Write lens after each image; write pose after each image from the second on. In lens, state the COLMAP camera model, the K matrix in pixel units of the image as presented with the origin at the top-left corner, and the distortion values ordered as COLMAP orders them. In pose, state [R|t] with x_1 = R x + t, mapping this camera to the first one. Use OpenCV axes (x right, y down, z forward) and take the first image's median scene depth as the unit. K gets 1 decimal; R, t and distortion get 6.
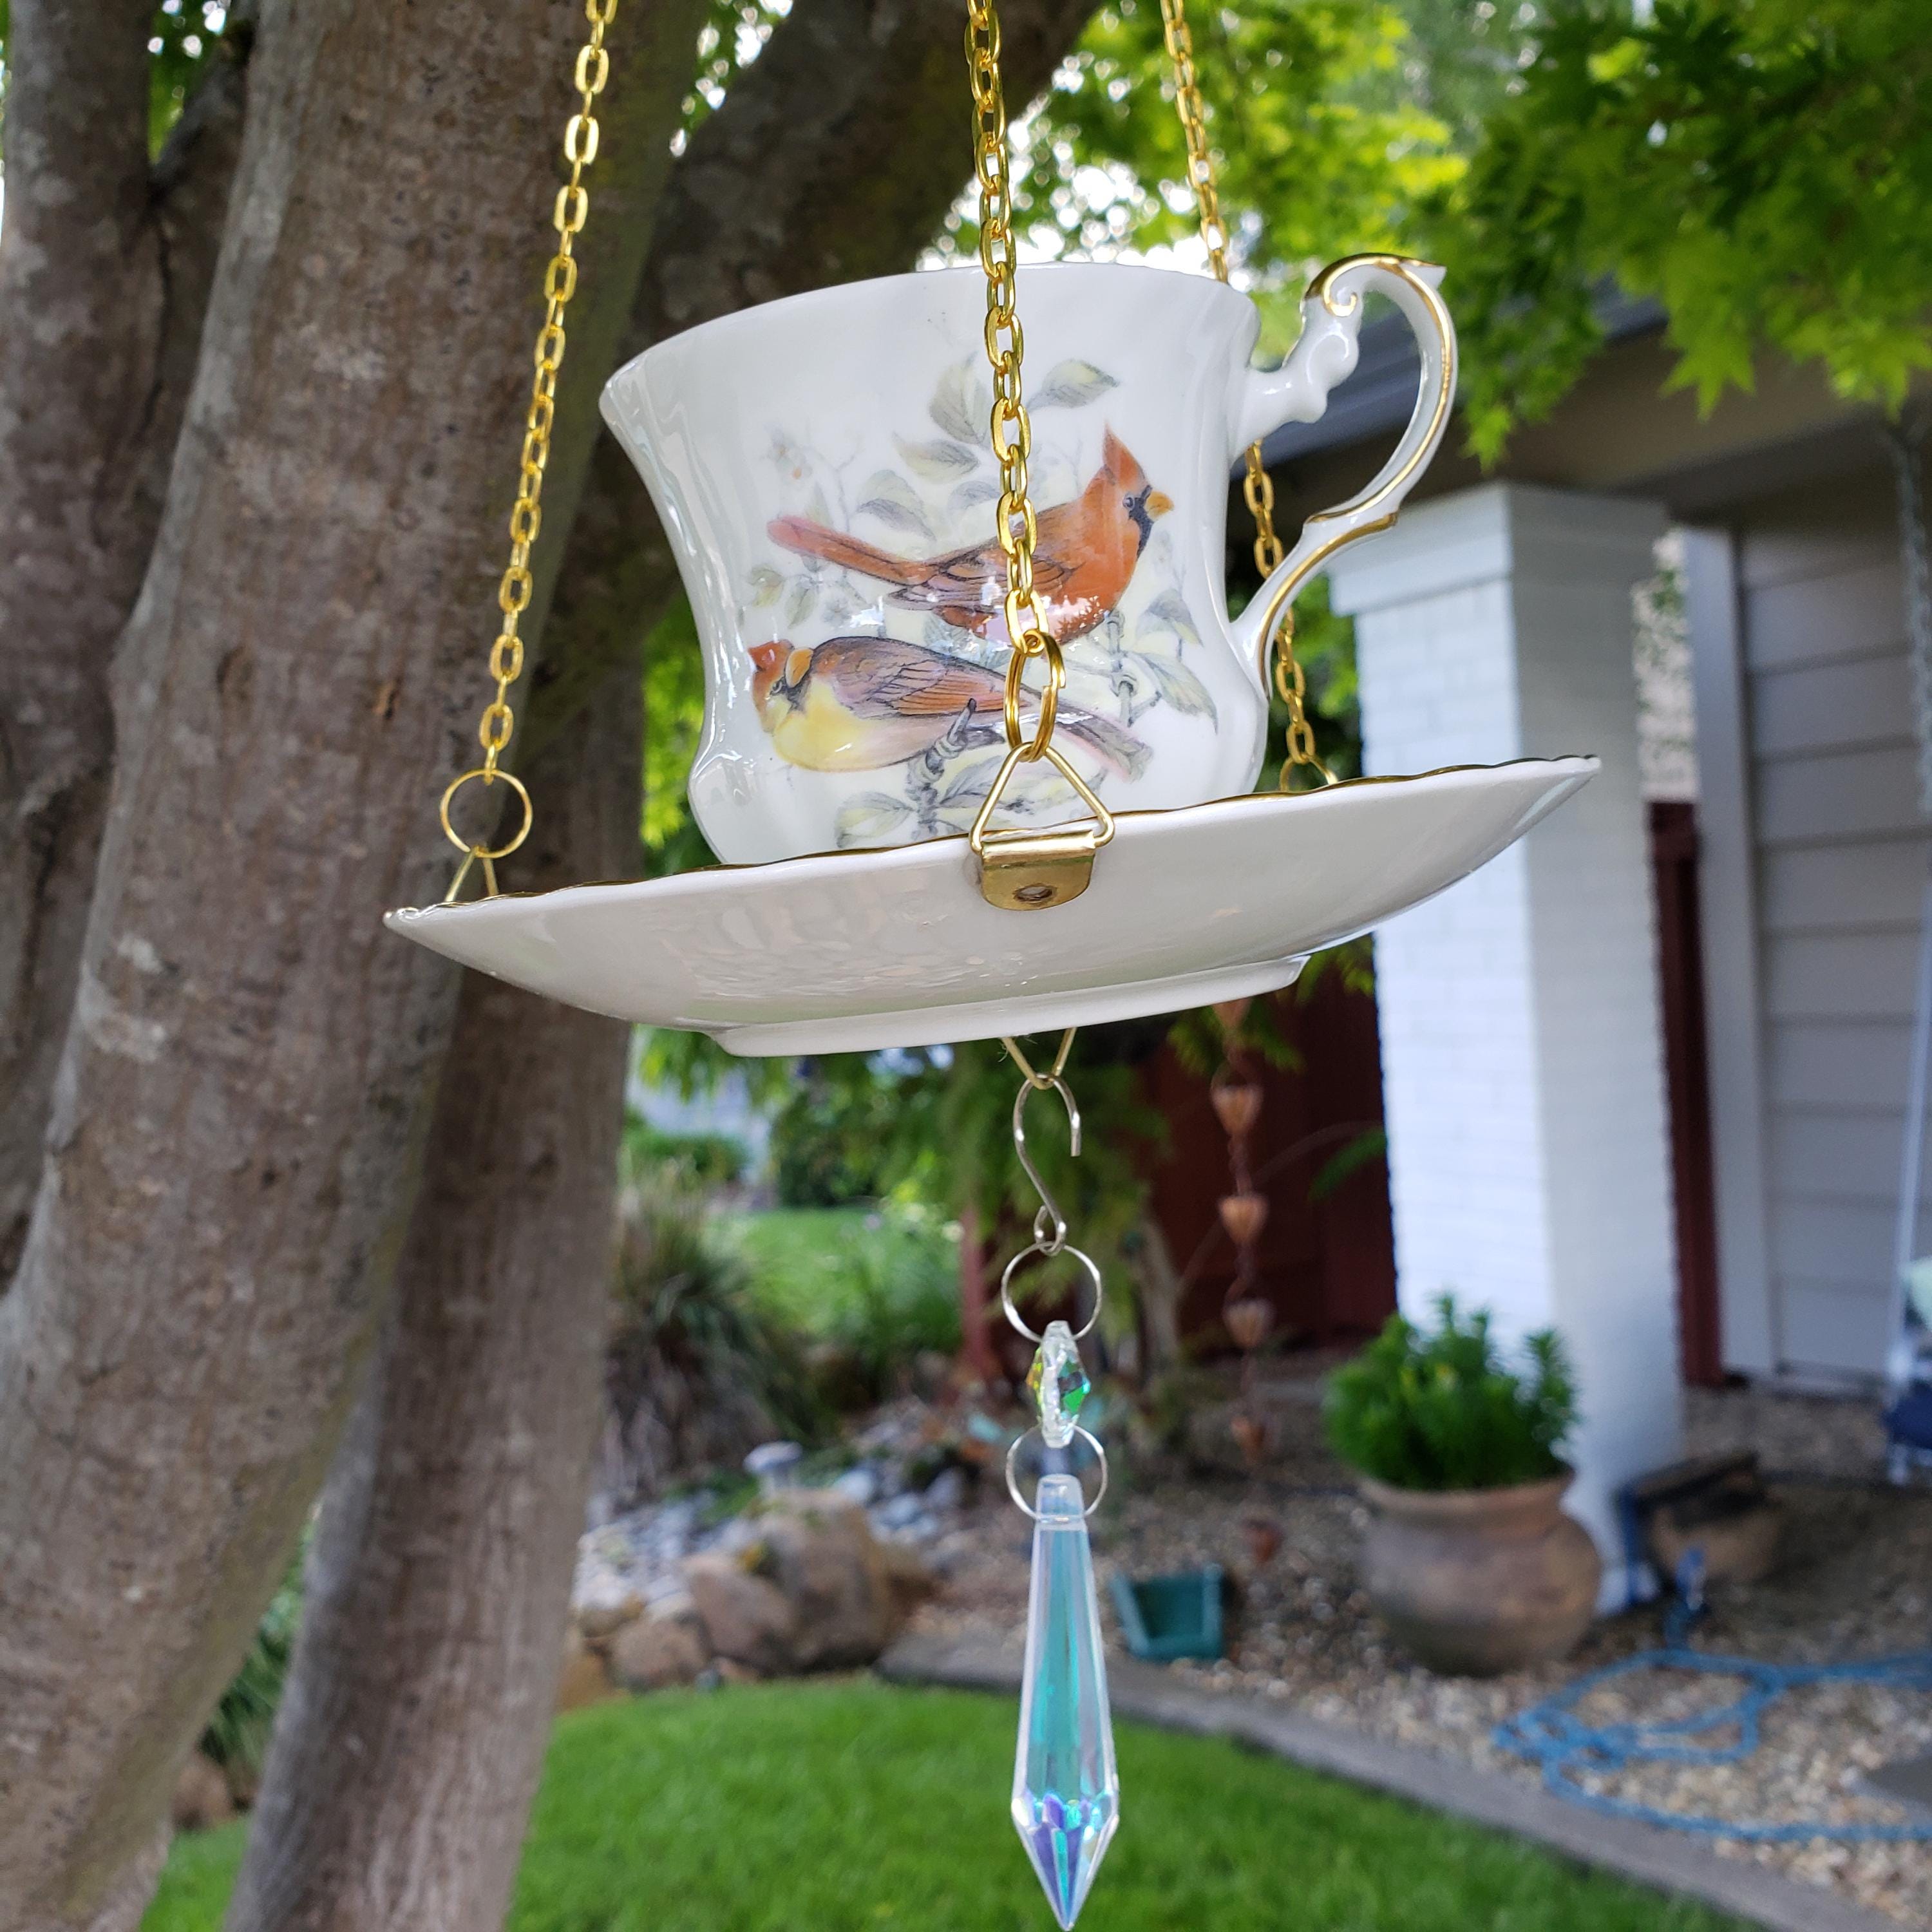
lens RADIAL K [[2119.4, 0, 896.5], [0, 2119.4, 854.1], [0, 0, 1]] dist [0.187876, -0.399066]
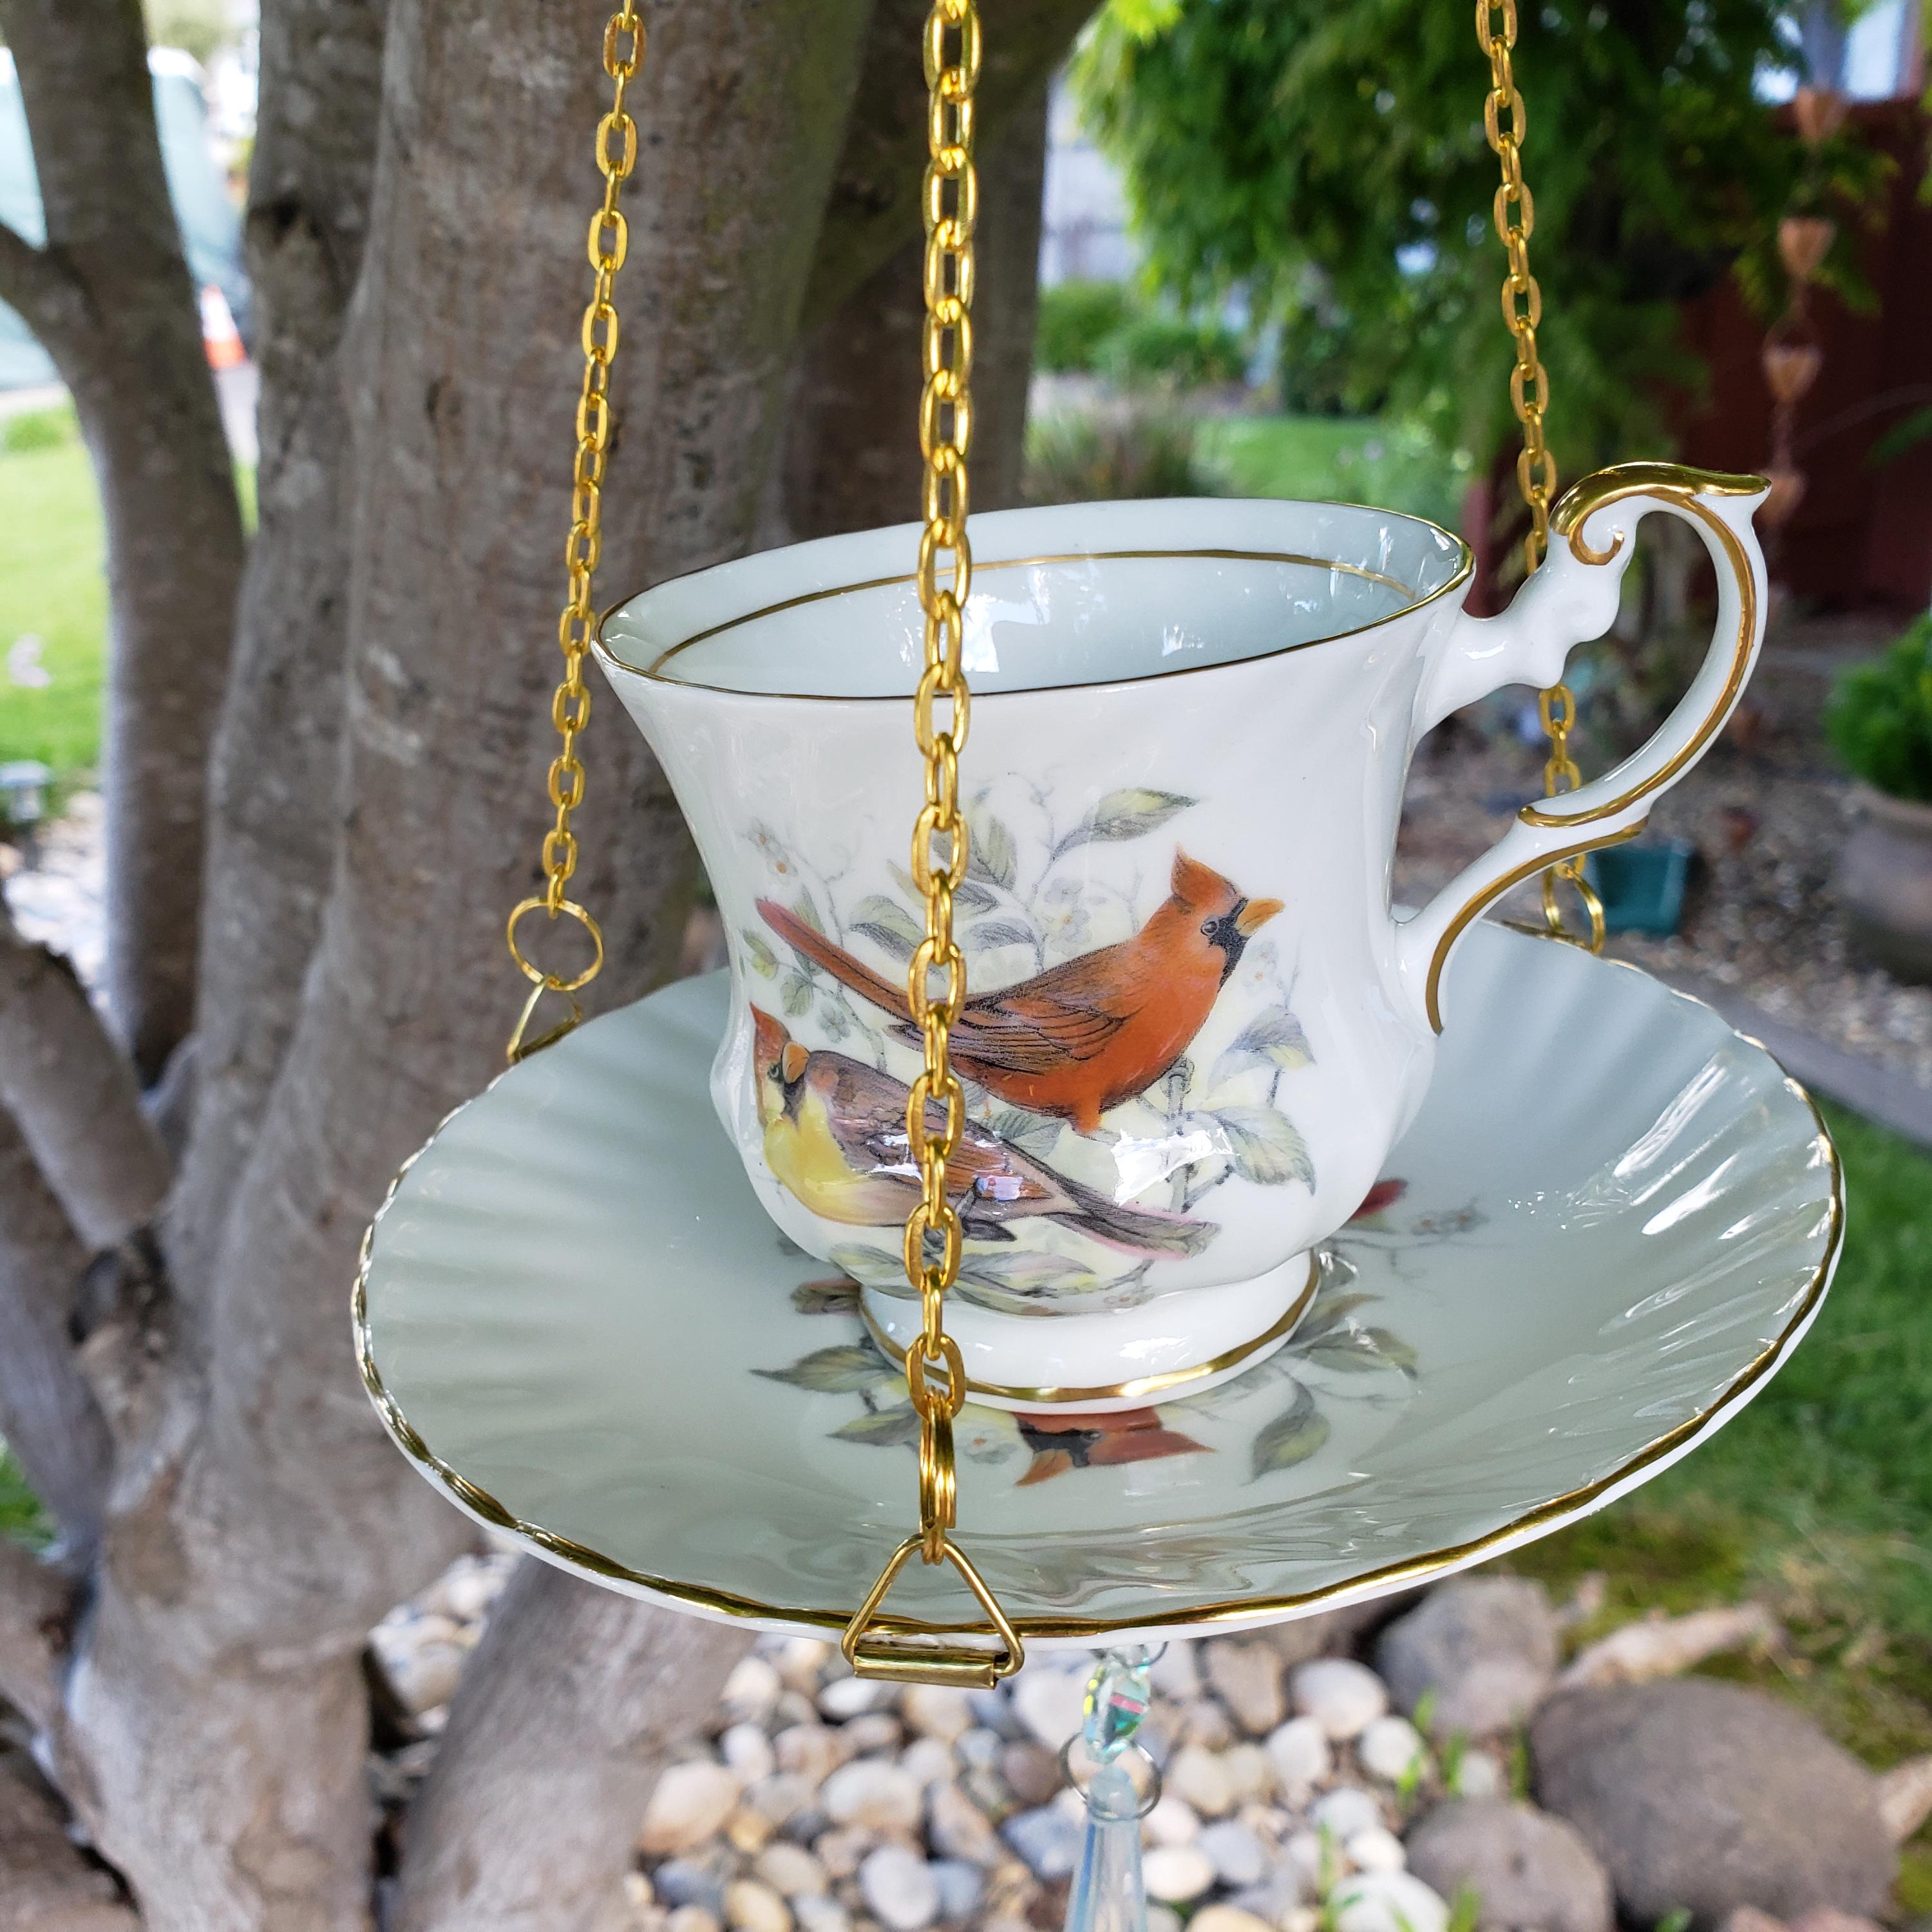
lens RADIAL K [[2151.0, 0, 885.0], [0, 2151.0, 856.7], [0, 0, 1]] dist [0.282121, -0.926149]
pose [[0.971816, 0.096412, -0.215124, 0.086007], [-0.008492, 0.926271, 0.376762, -0.256932], [0.235587, -0.364316, 0.900984, 0.155576]]
